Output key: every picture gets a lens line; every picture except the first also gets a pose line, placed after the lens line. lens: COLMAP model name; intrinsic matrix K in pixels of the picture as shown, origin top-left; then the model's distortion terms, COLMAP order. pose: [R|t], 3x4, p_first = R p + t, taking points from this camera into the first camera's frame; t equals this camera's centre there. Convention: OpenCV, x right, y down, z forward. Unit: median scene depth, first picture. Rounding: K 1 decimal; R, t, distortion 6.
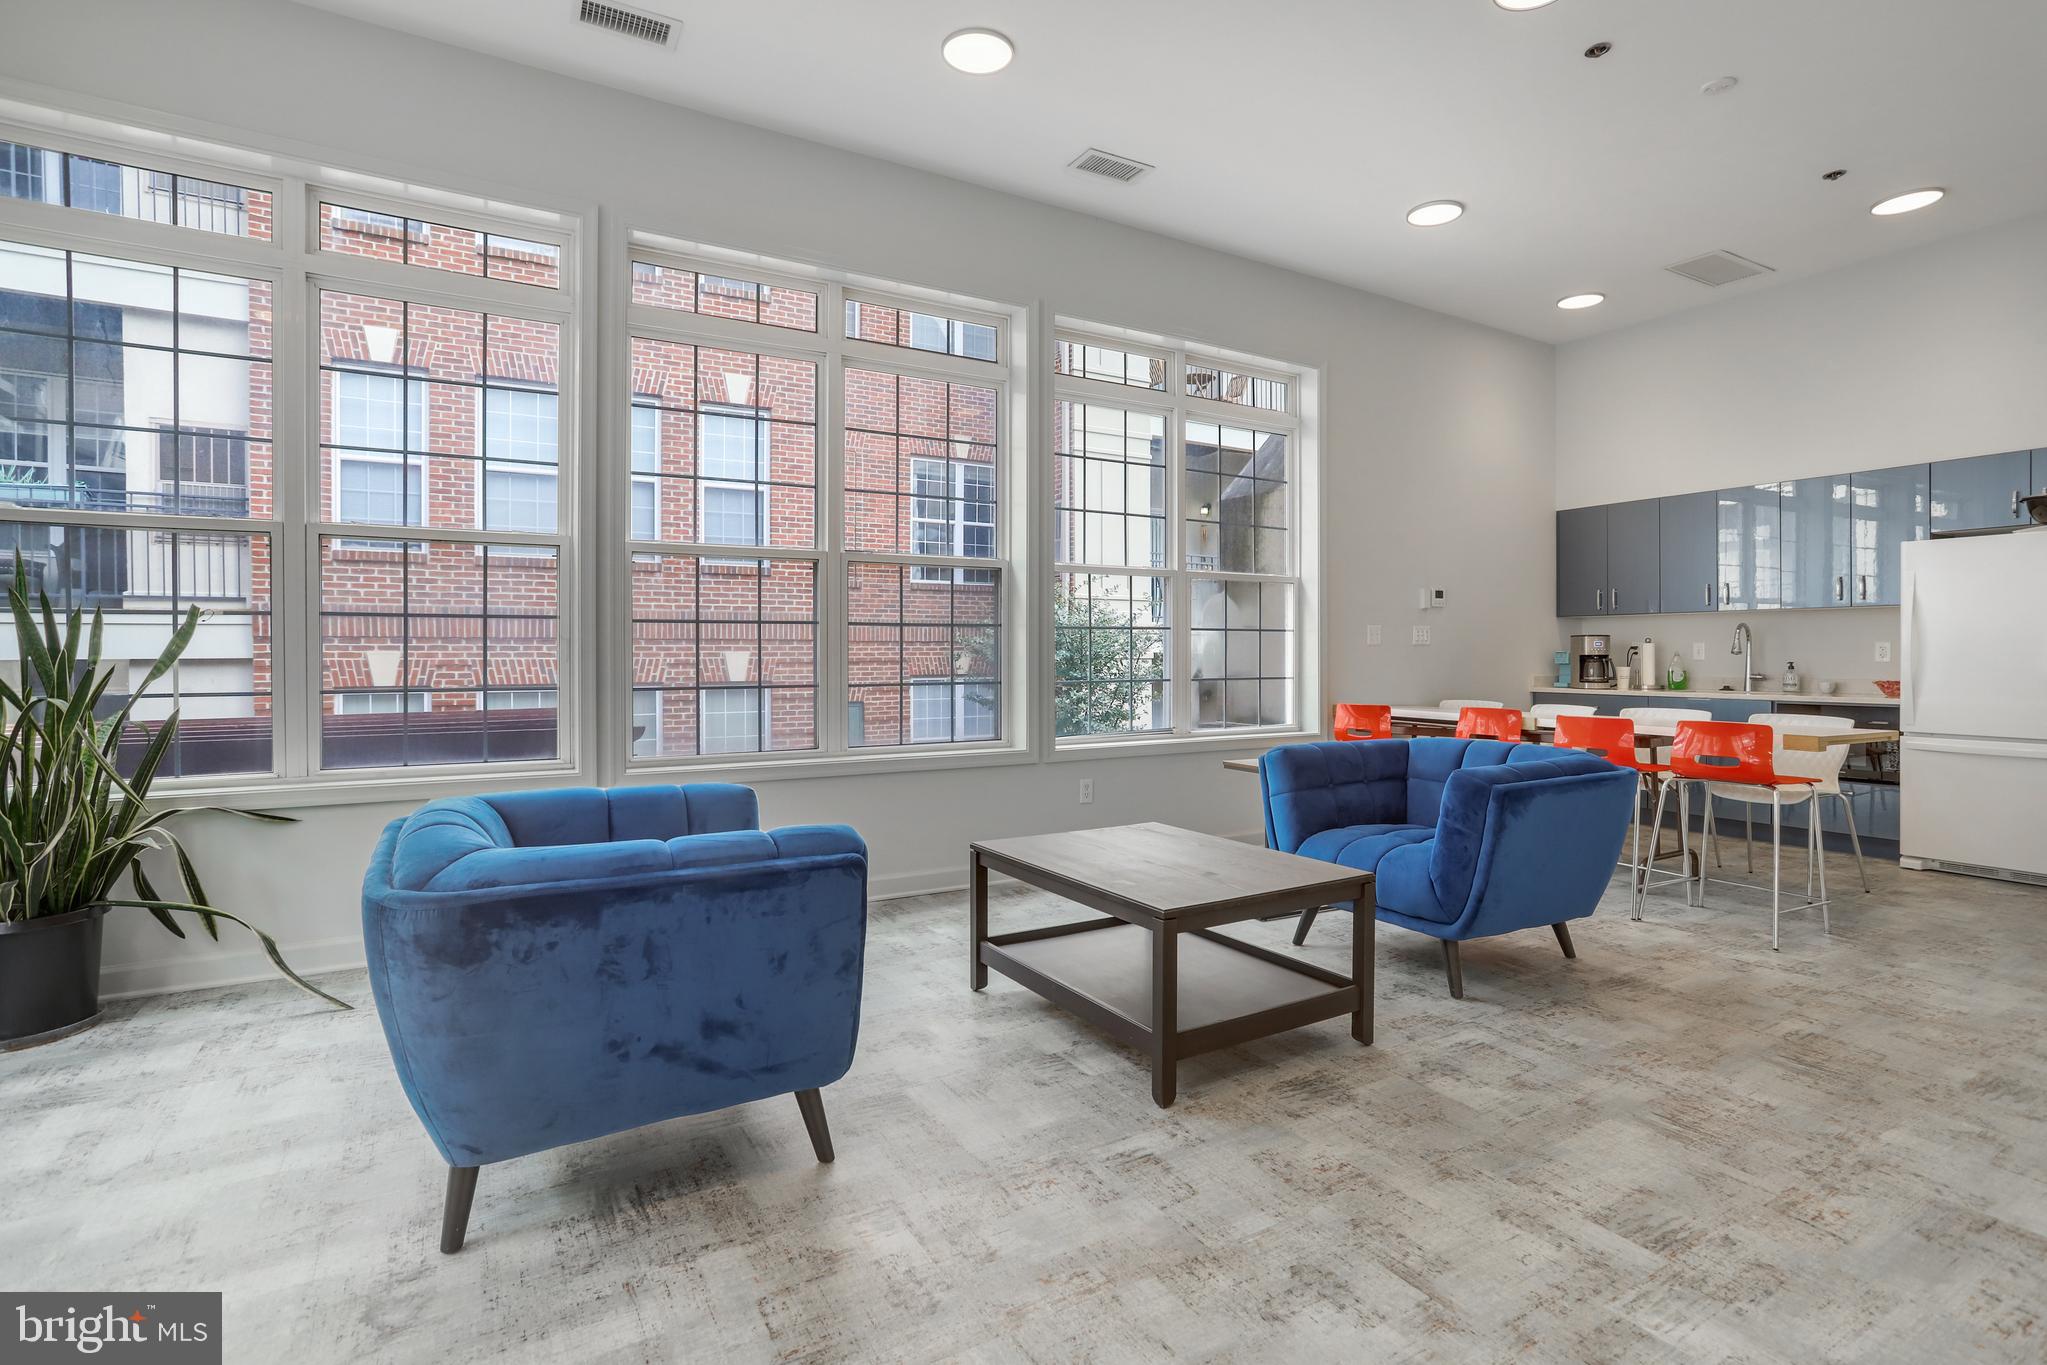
lens RADIAL K [[989.7, 0, 1018.9], [0, 989.7, 651.5], [0, 0, 1]] dist [-0.031148, 0.016758]
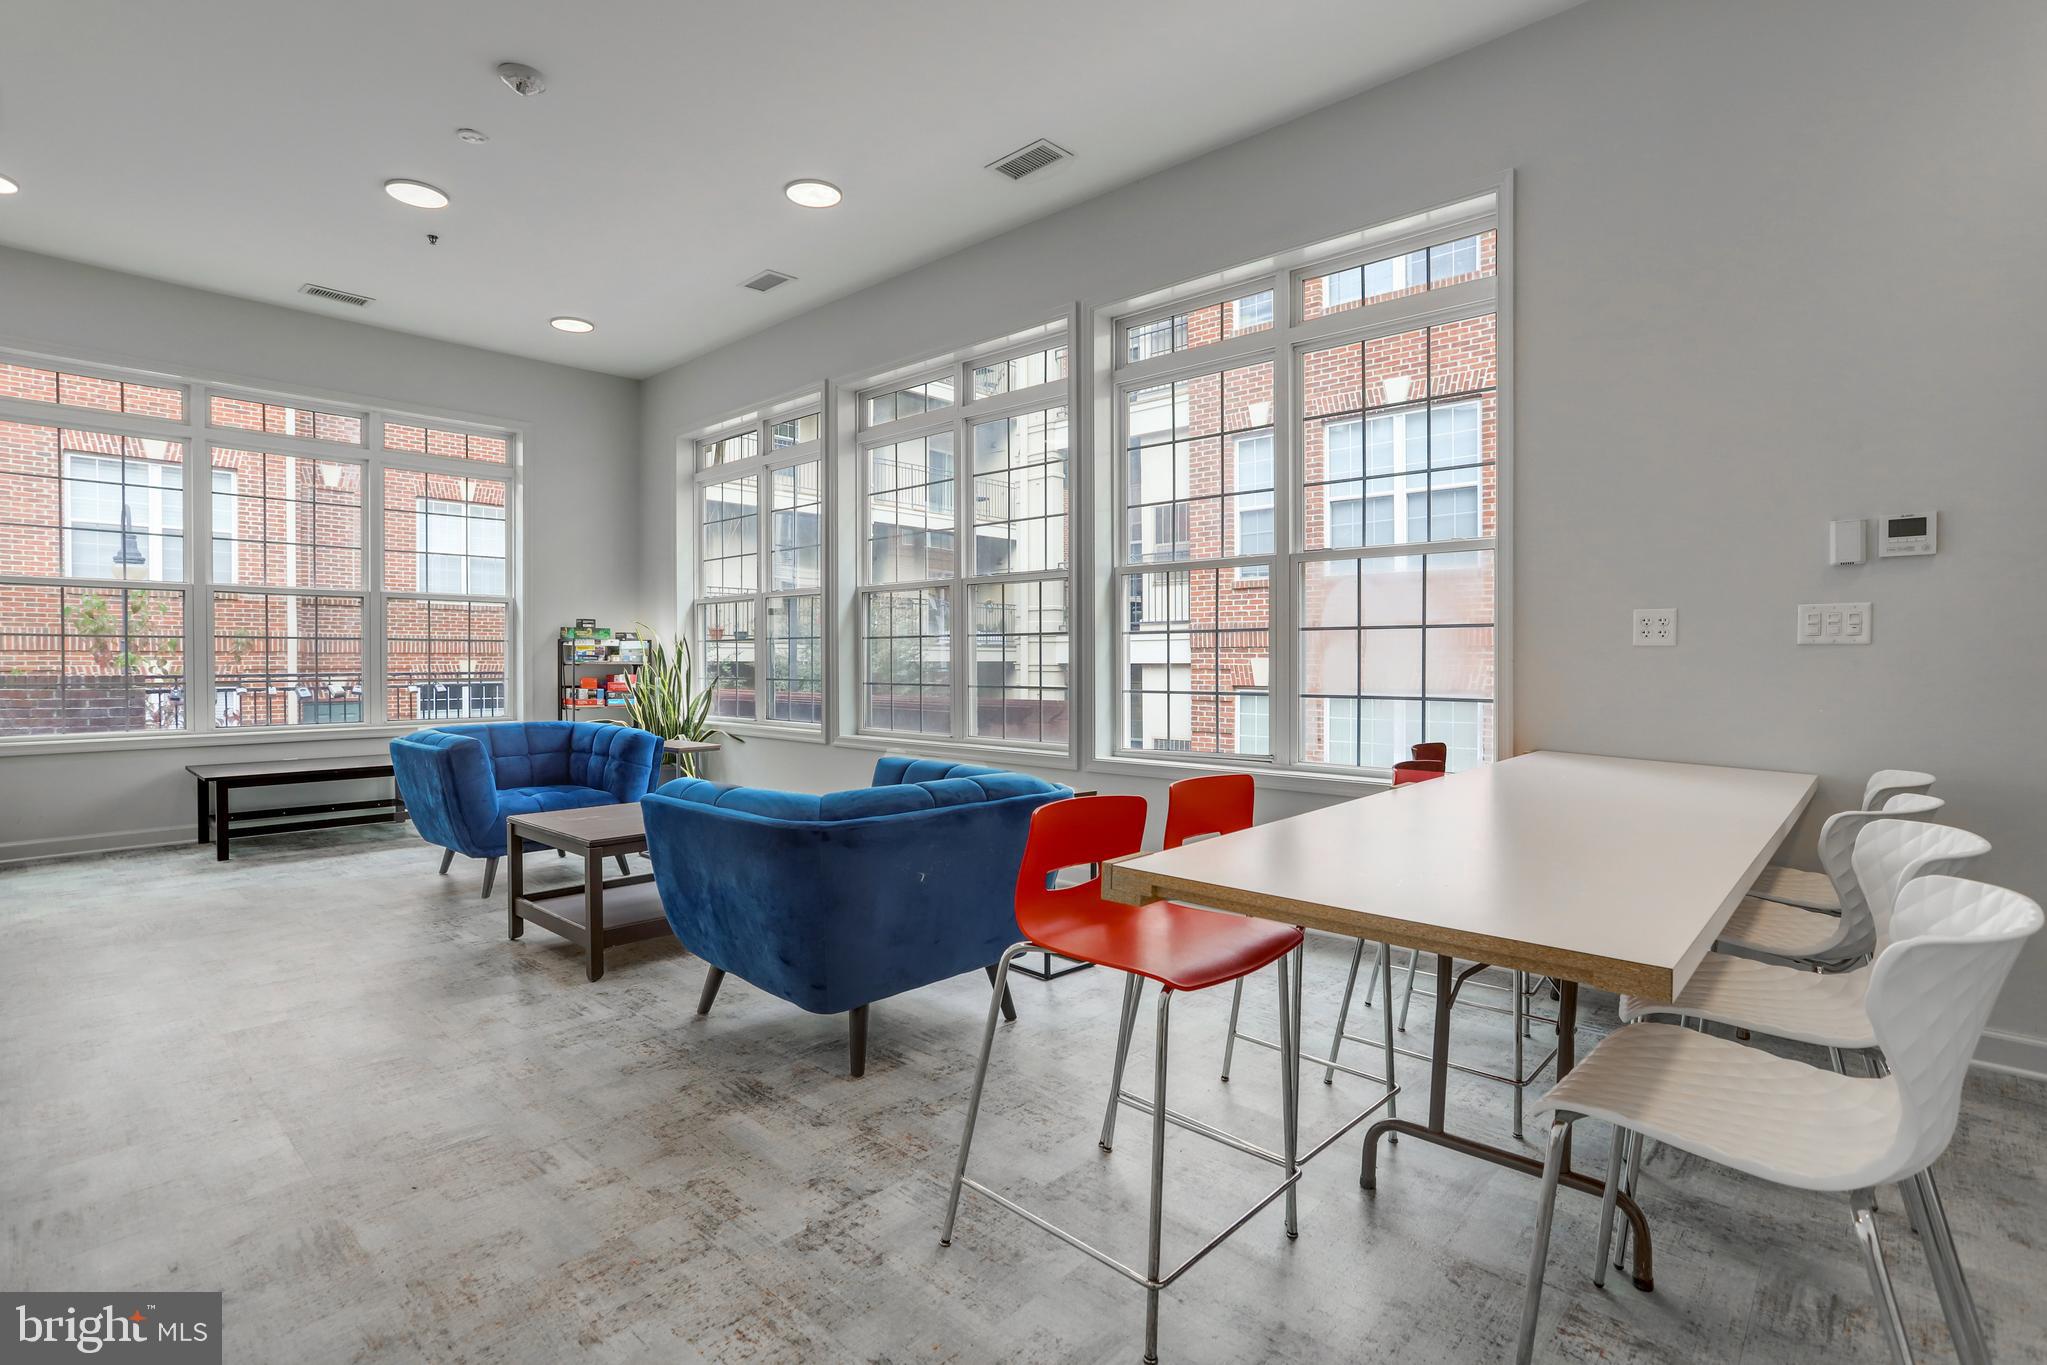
lens RADIAL K [[989.7, 0, 1018.9], [0, 989.7, 651.5], [0, 0, 1]] dist [-0.031148, 0.016758]
pose [[0.284921, -0.005665, -0.958534, 1.450663], [-0.003510, 0.999970, -0.006953, 0.001630], [0.958545, 0.005346, 0.284893, 1.009004]]
